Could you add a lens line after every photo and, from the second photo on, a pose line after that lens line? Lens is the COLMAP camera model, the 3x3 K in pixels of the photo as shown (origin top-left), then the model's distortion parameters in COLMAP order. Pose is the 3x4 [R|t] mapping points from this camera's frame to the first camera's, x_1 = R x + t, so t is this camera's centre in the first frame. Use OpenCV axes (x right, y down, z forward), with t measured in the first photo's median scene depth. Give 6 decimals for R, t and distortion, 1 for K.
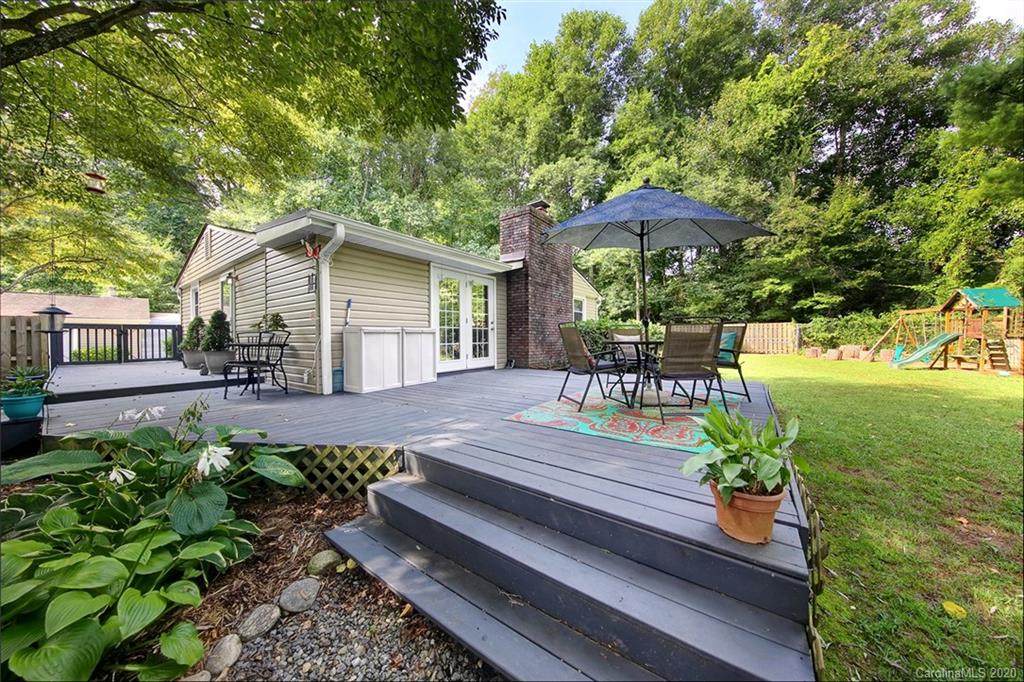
lens RADIAL K [[324.1, 0, 517.6], [0, 324.1, 342.4], [0, 0, 1]] dist [0.000019, -0.002512]
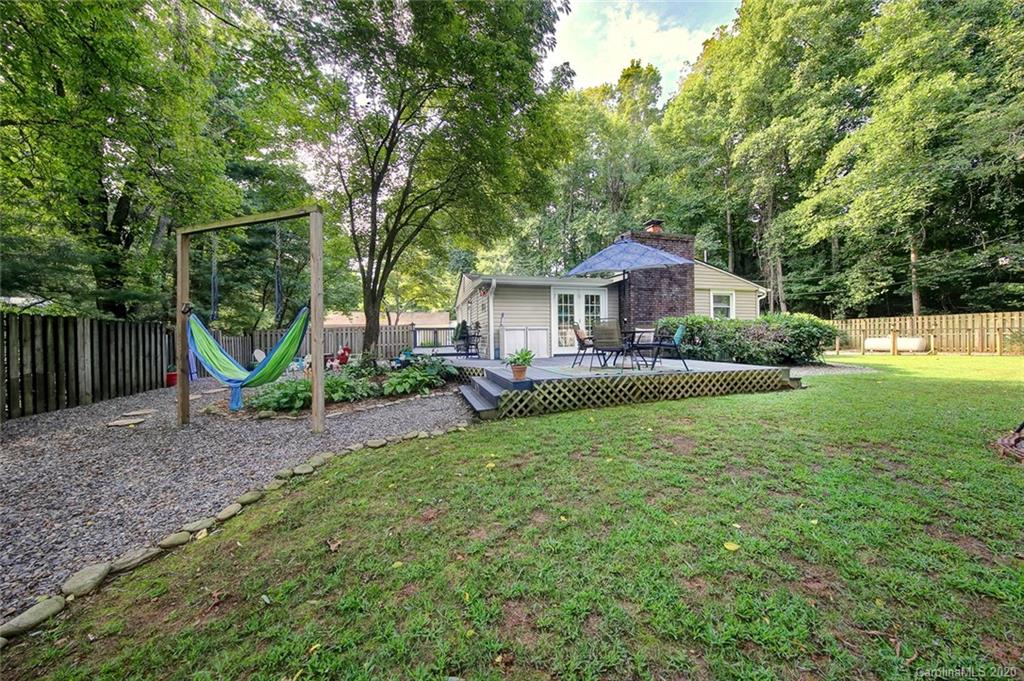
lens RADIAL K [[336.4, 0, 512.0], [0, 336.4, 340.5], [0, 0, 1]] dist [0.000961, -0.003328]
pose [[0.774513, 0.004168, -0.632545, 0.237999], [-0.005245, 0.999986, 0.000167, 0.010145], [0.632537, 0.003188, 0.774524, -0.160732]]
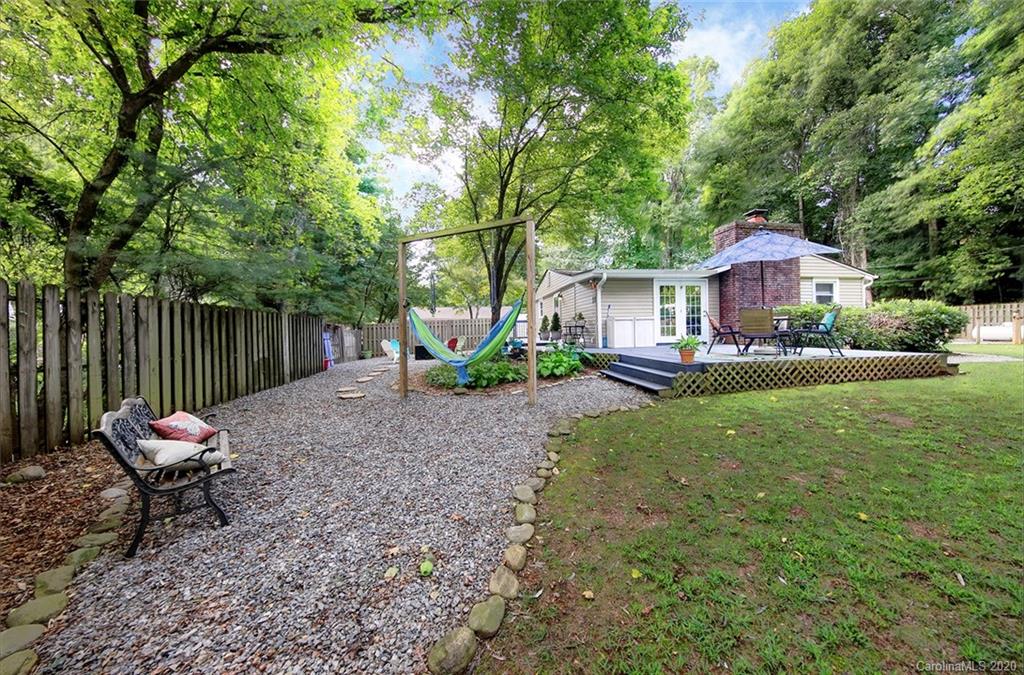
lens RADIAL K [[322.9, 0, 509.3], [0, 322.9, 335.0], [0, 0, 1]] dist [0.000196, -0.002802]
pose [[0.688454, 0.002370, -0.725277, 0.163233], [0.001672, 0.999987, 0.004855, 0.015683], [0.725279, -0.004555, 0.688440, -0.270392]]
